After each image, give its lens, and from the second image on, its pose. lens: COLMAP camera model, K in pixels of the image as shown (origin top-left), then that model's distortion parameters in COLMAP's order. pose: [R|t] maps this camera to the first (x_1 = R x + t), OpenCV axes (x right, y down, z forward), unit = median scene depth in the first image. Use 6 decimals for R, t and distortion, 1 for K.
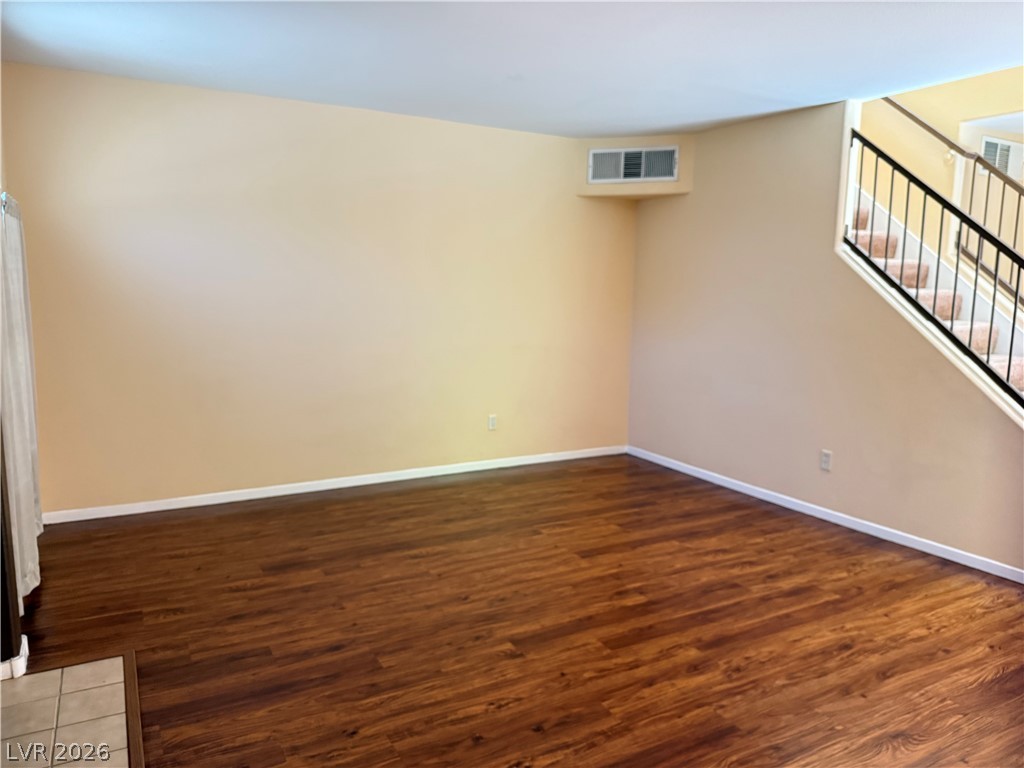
lens RADIAL K [[724.5, 0, 512.0], [0, 724.5, 384.0], [0, 0, 1]] dist [0.161695, -0.318745]
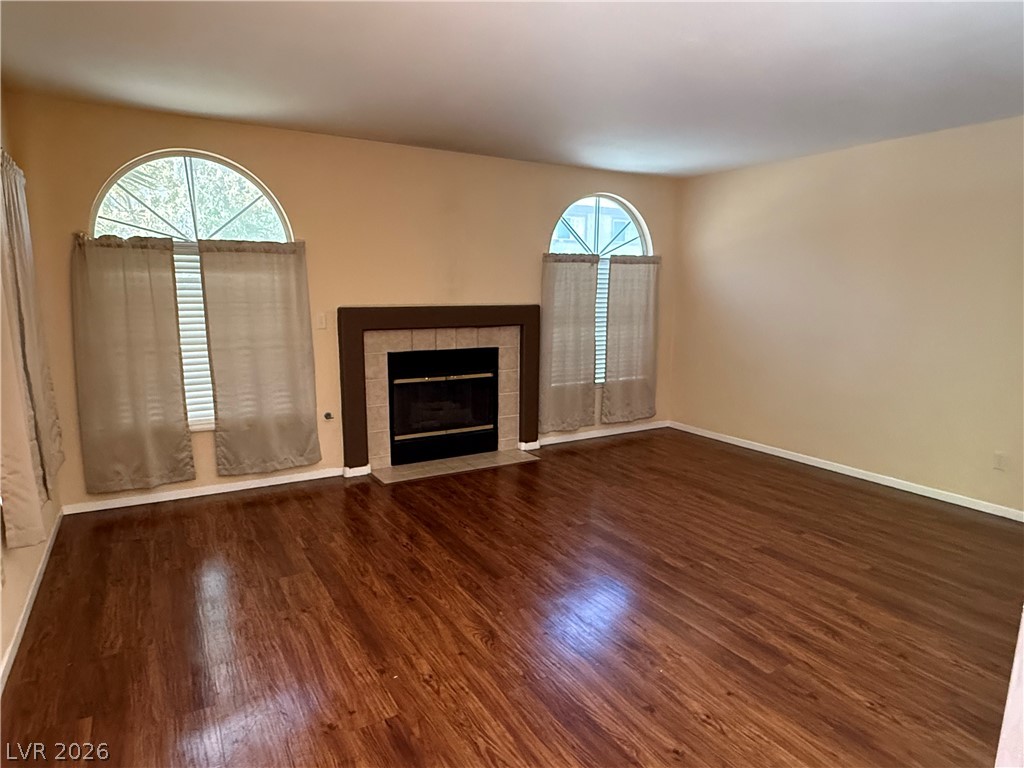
lens RADIAL K [[614.6, 0, 512.0], [0, 614.6, 384.0], [0, 0, 1]] dist [0.003389, 0.001475]
pose [[0.021069, 0.135888, -0.990500, 0.999105], [-0.142395, 0.981028, 0.131559, -0.073525], [0.989586, 0.138270, 0.040019, 0.597671]]
